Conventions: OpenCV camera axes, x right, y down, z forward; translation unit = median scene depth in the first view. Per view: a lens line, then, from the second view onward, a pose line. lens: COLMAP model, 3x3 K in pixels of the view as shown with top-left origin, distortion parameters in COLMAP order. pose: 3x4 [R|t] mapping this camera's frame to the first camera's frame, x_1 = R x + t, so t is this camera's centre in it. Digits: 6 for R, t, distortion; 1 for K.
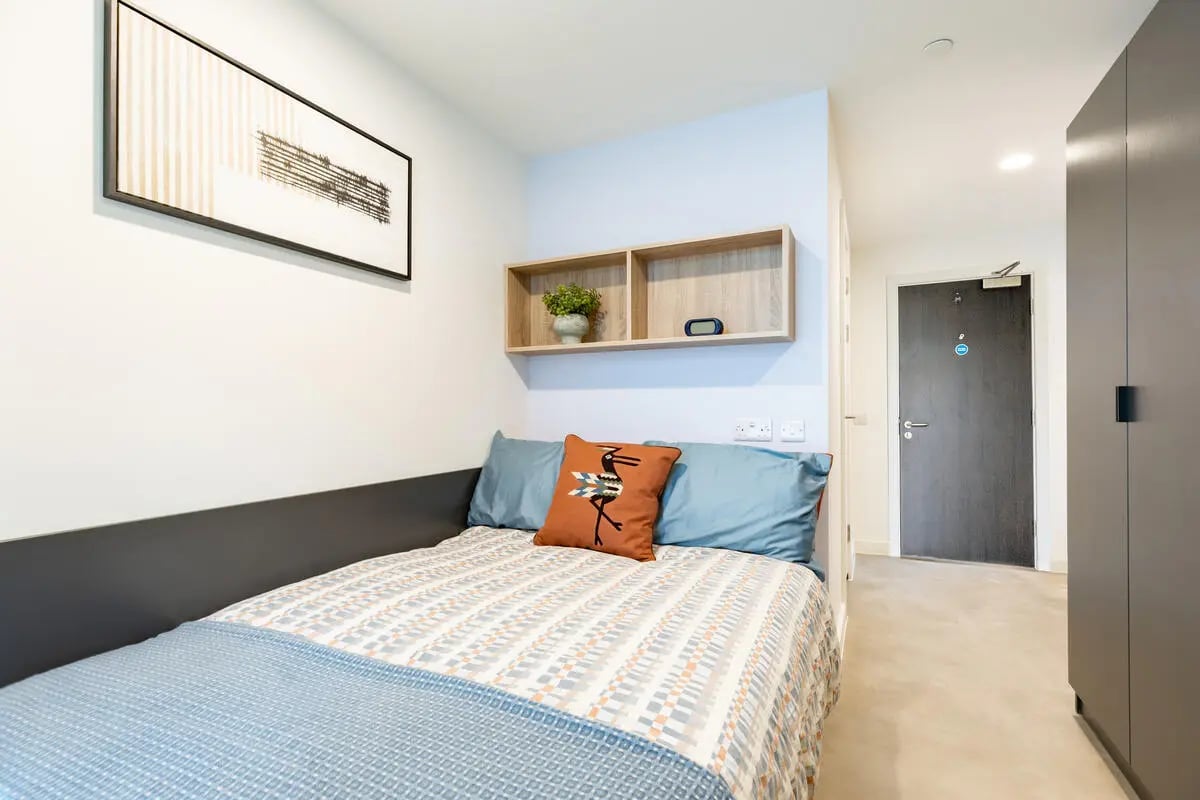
lens RADIAL K [[502.0, 0, 657.6], [0, 502.0, 404.9], [0, 0, 1]] dist [0.000090, -0.000277]
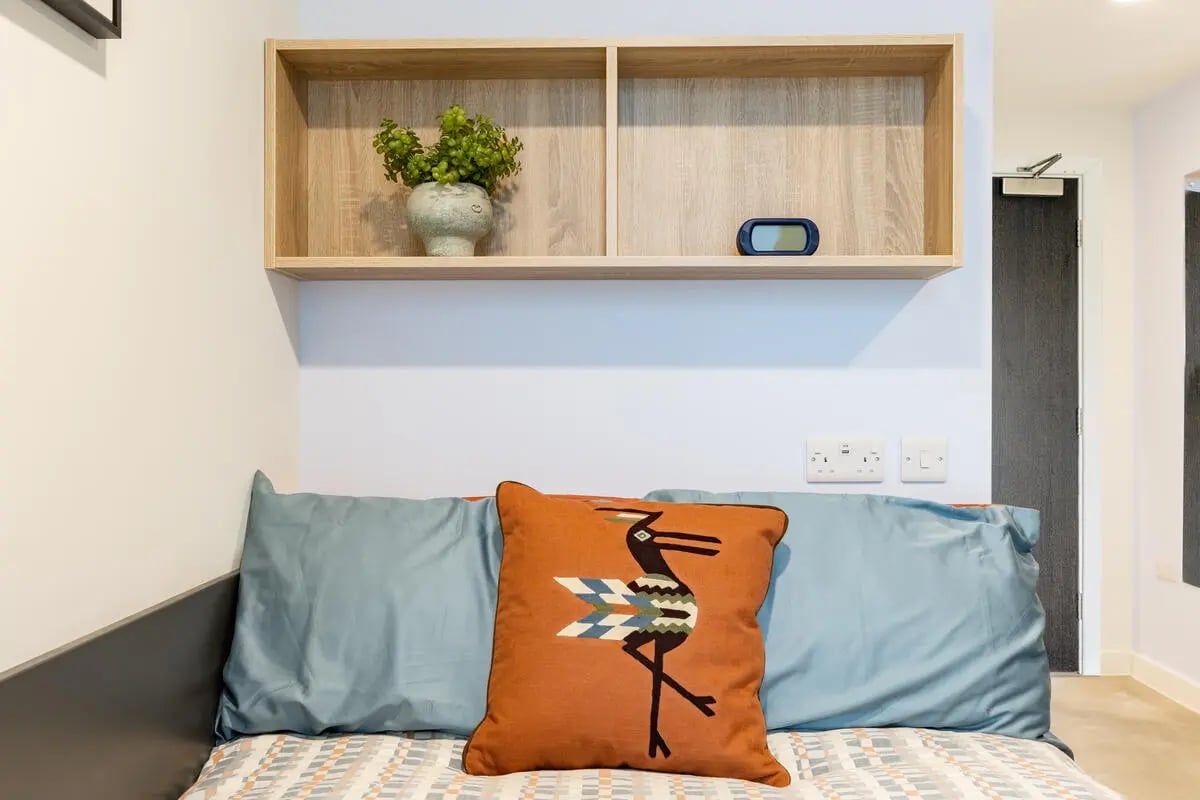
lens RADIAL K [[946.4, 0, 600.0], [0, 946.4, 400.0], [0, 0, 1]] dist [-0.002538, 0.006068]
pose [[0.930473, 0.004751, 0.366329, -0.428538], [-0.007690, 0.999949, 0.006563, -0.013215], [-0.366279, -0.008923, 0.930462, 0.297927]]
